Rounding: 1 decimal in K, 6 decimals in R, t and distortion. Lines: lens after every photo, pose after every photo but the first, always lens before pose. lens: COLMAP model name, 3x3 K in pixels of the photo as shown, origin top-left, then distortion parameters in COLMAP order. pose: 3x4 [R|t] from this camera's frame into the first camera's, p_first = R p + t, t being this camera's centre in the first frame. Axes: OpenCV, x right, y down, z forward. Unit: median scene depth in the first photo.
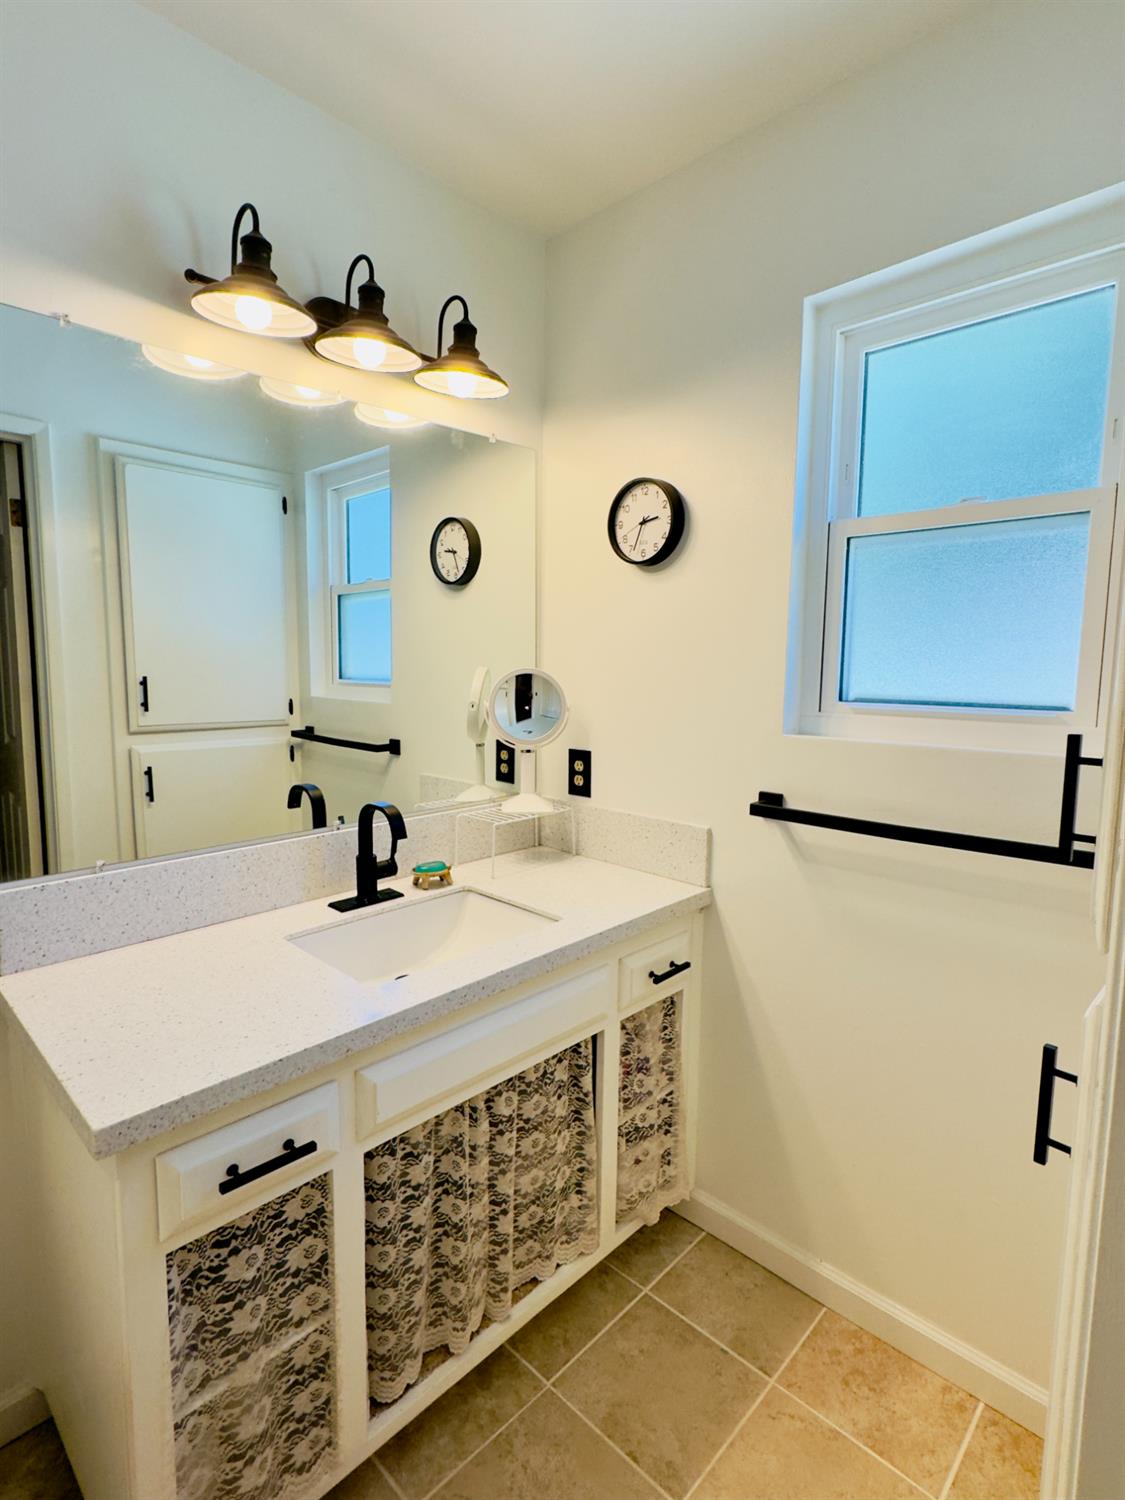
lens RADIAL K [[752.6, 0, 560.1], [0, 752.6, 745.5], [0, 0, 1]] dist [-0.003840, 0.000461]
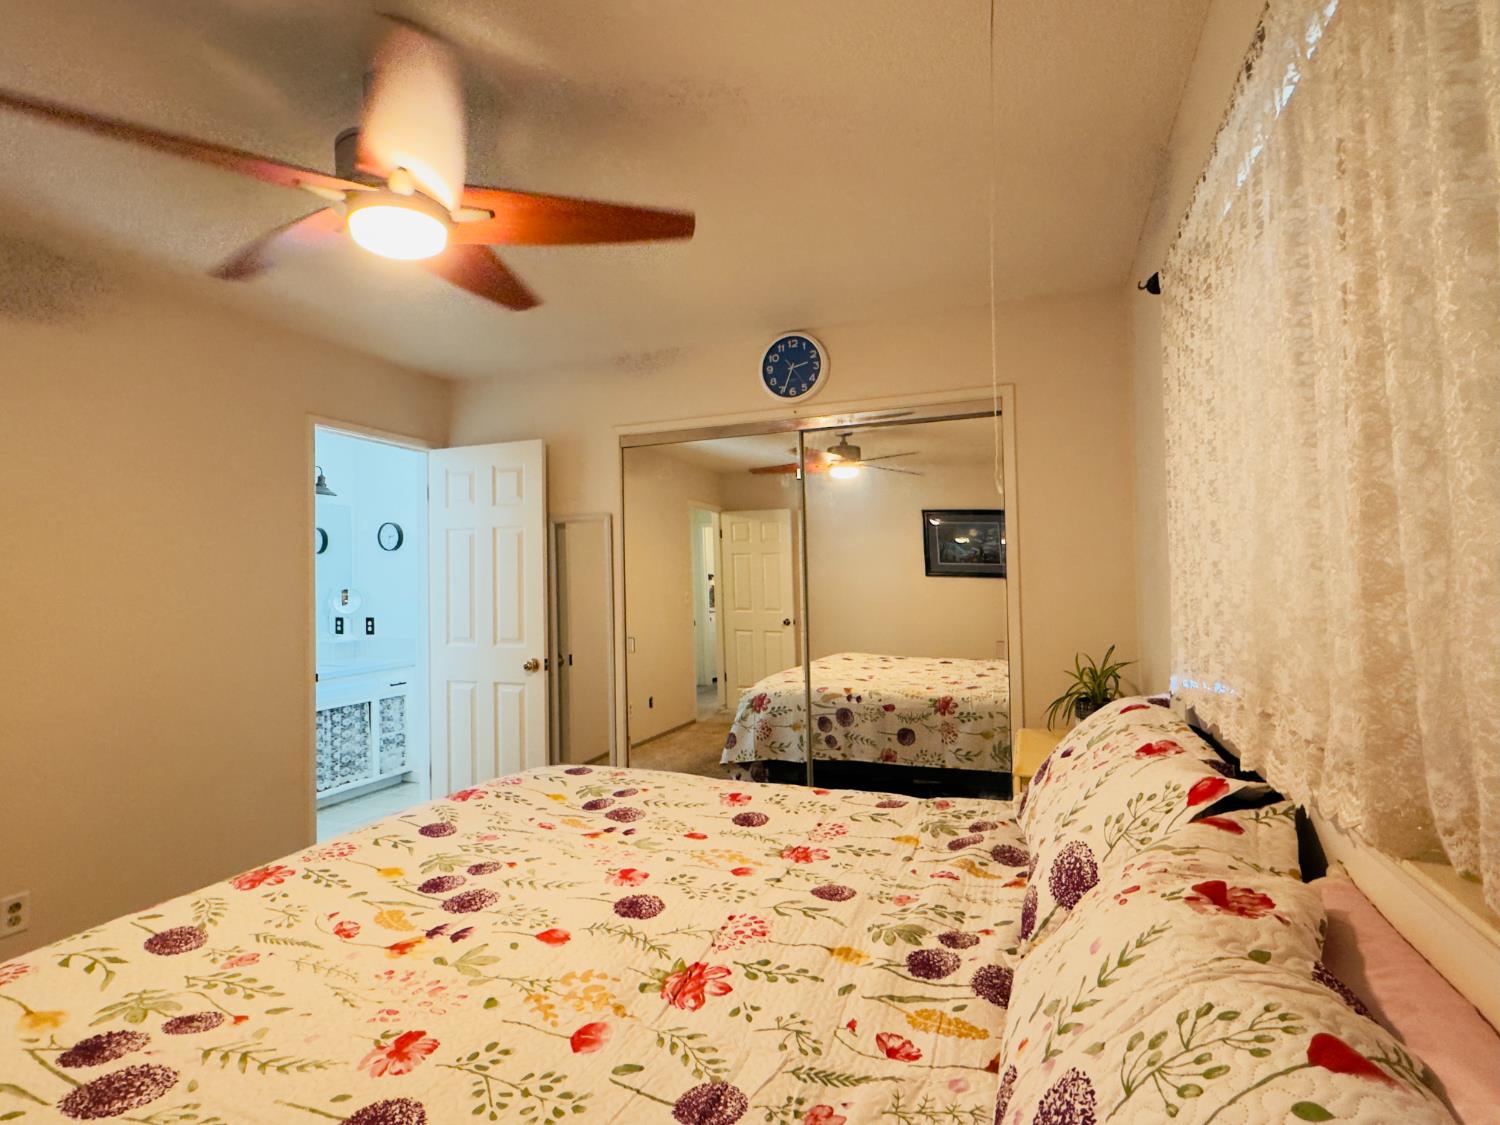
lens RADIAL K [[752.6, 0, 738.8], [0, 752.6, 561.7], [0, 0, 1]] dist [-0.003840, 0.000461]
pose [[0.923448, -0.020356, 0.383183, 0.263640], [0.072747, 0.989770, -0.122734, 0.284247], [-0.376764, 0.141214, 0.915482, -2.385720]]
